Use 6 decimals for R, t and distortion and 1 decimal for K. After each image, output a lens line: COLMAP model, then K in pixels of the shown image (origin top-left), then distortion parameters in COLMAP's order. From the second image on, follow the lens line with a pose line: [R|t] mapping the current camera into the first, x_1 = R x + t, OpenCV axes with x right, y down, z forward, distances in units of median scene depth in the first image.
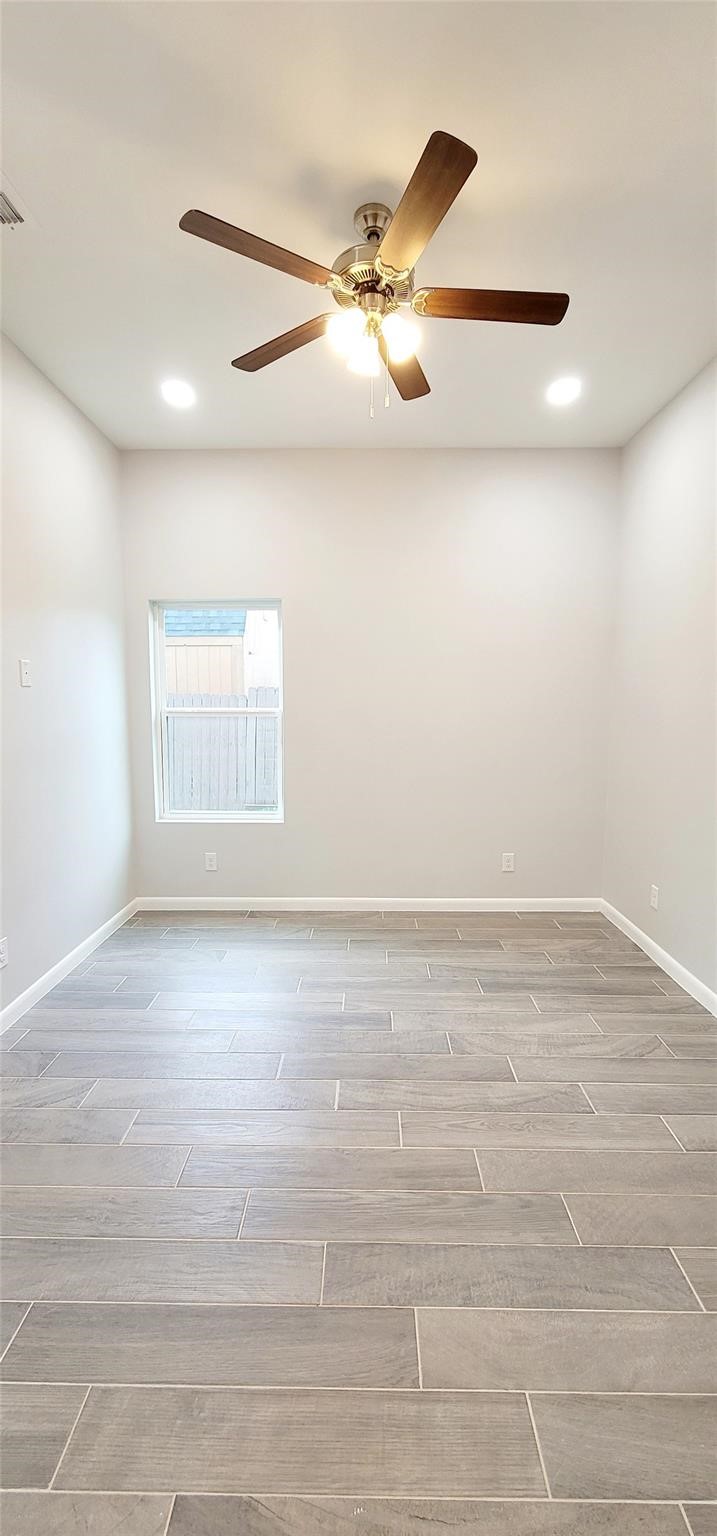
lens RADIAL K [[631.1, 0, 363.0], [0, 631.1, 773.7], [0, 0, 1]] dist [-0.000753, 0.000761]
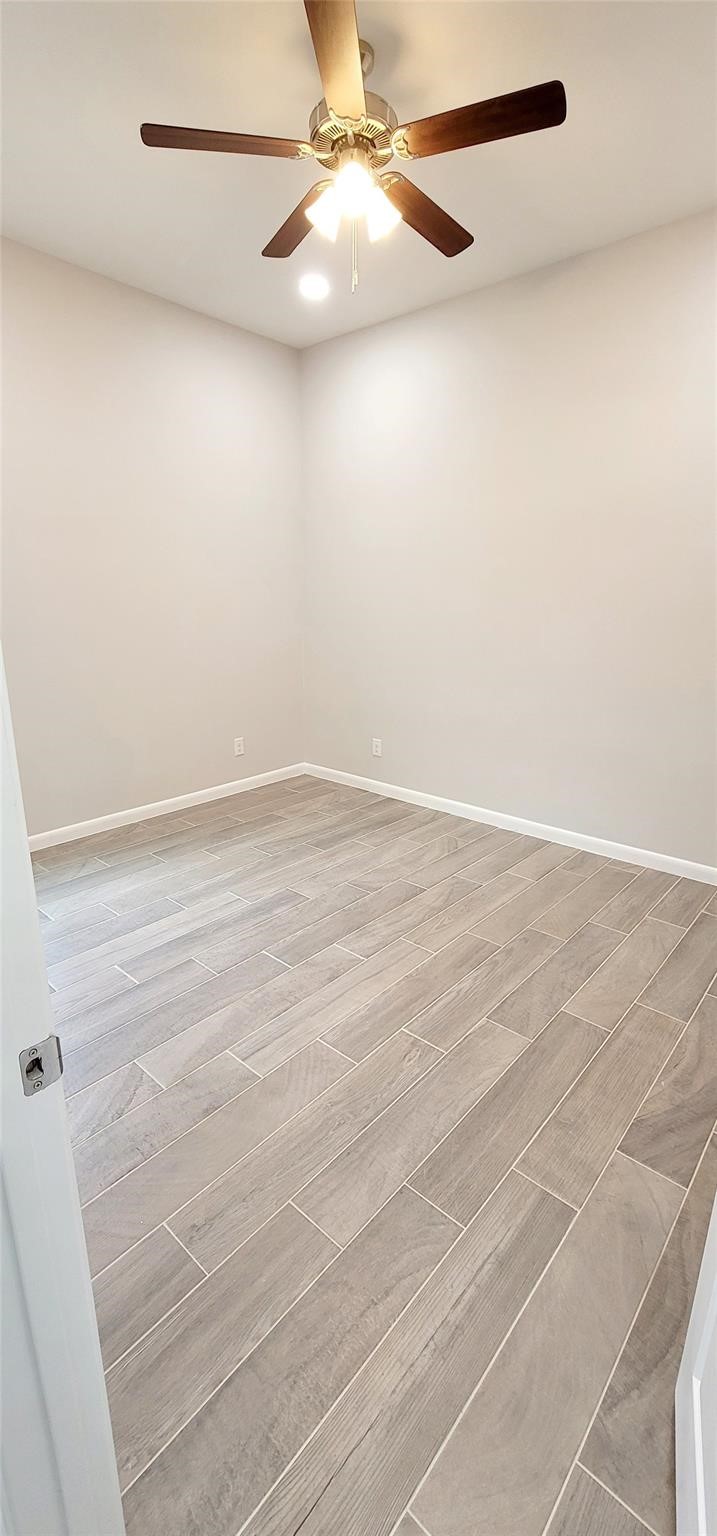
lens RADIAL K [[631.1, 0, 365.3], [0, 631.1, 765.5], [0, 0, 1]] dist [-0.000753, 0.000761]
pose [[0.649116, -0.198276, 0.734394, -0.591434], [0.082232, 0.978065, 0.191381, -0.019690], [-0.756232, -0.063838, 0.651182, 0.206195]]
